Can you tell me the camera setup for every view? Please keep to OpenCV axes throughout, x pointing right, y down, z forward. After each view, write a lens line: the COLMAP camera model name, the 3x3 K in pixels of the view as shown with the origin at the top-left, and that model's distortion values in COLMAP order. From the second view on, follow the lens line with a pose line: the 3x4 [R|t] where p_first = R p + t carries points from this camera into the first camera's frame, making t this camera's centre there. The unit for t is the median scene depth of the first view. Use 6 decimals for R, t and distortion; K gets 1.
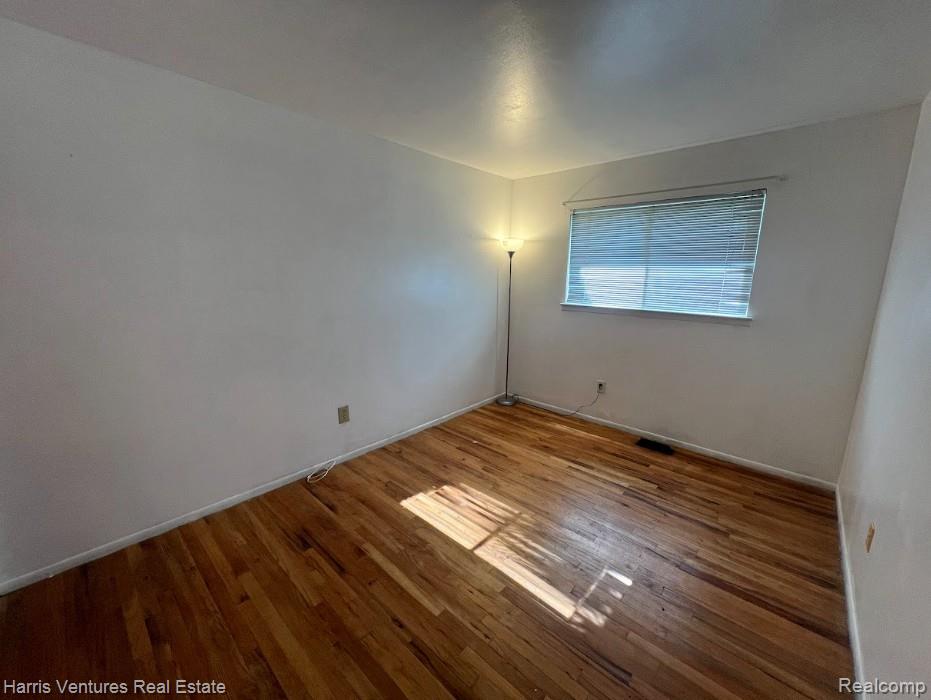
lens RADIAL K [[376.7, 0, 472.0], [0, 376.7, 355.0], [0, 0, 1]] dist [-0.000086, -0.000399]
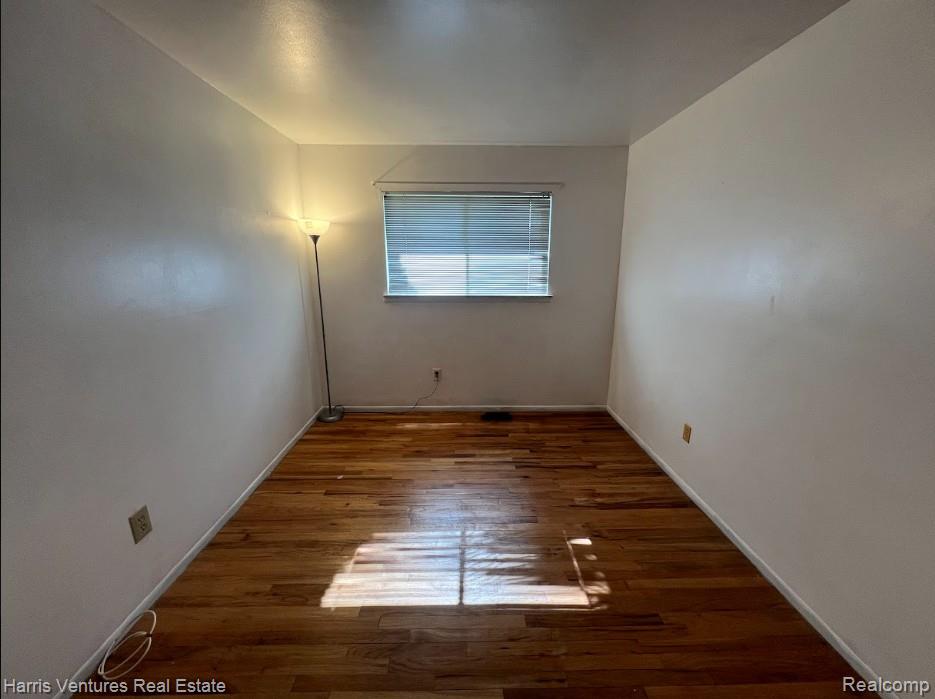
lens RADIAL K [[372.8, 0, 468.6], [0, 372.8, 352.5], [0, 0, 1]] dist [-0.005461, 0.001310]
pose [[0.727573, -0.178730, 0.662339, -0.313521], [0.153855, 0.983384, 0.096354, -0.072867], [-0.668555, 0.031799, 0.742982, 0.262822]]
